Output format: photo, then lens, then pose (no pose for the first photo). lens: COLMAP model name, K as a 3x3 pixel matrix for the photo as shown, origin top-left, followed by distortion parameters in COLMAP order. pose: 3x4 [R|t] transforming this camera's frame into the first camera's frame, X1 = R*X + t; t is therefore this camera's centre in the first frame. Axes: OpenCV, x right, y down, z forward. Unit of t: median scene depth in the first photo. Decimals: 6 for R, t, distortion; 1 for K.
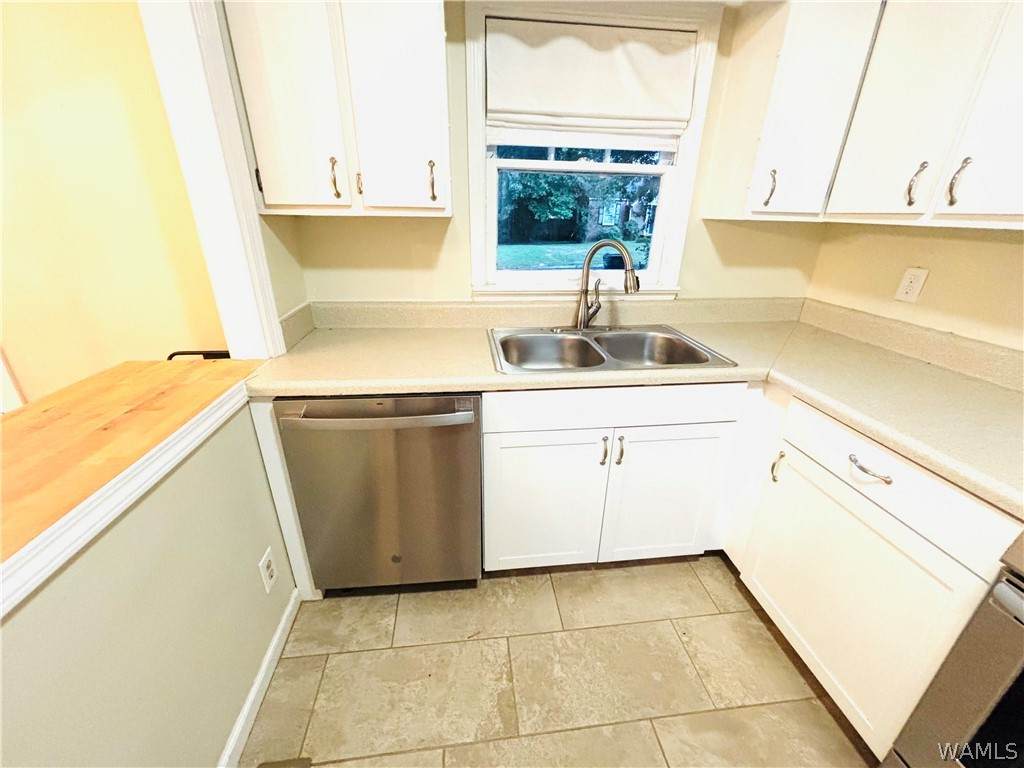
lens RADIAL K [[410.6, 0, 504.7], [0, 410.6, 383.4], [0, 0, 1]] dist [0.010344, -0.009646]
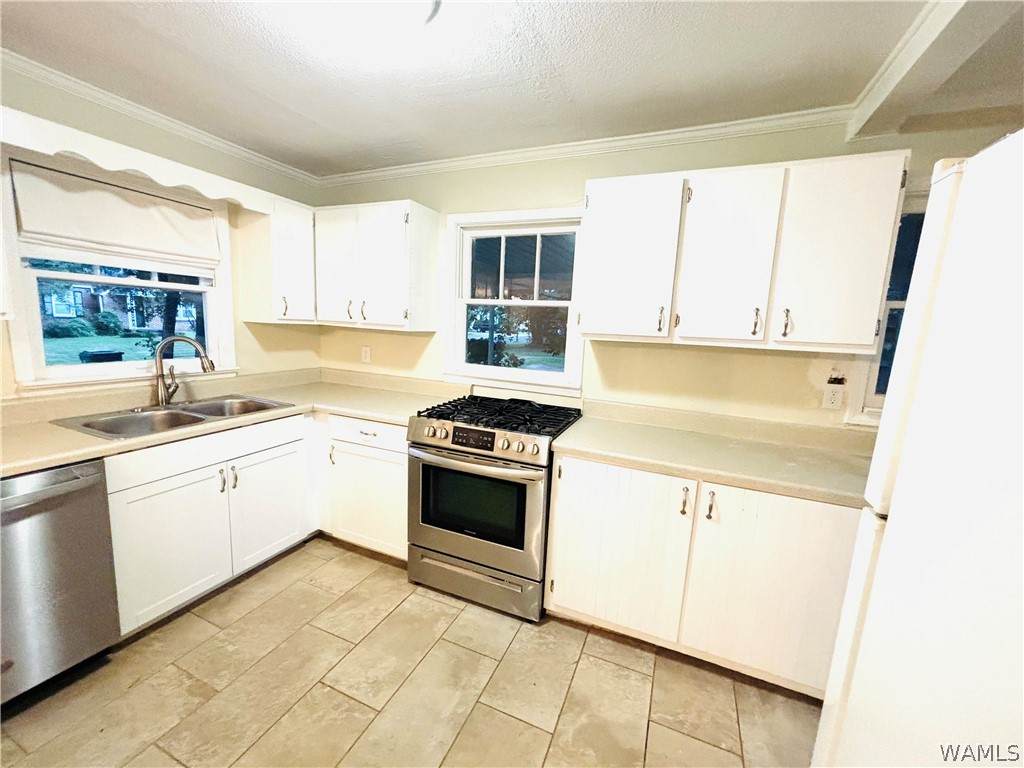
lens RADIAL K [[413.2, 0, 512.0], [0, 413.2, 384.0], [0, 0, 1]] dist [0.009045, 0.000080]
pose [[0.491346, -0.119548, 0.862721, -0.423552], [0.298673, 0.953600, -0.037962, 0.188343], [-0.818152, 0.276324, 0.504254, -0.567568]]
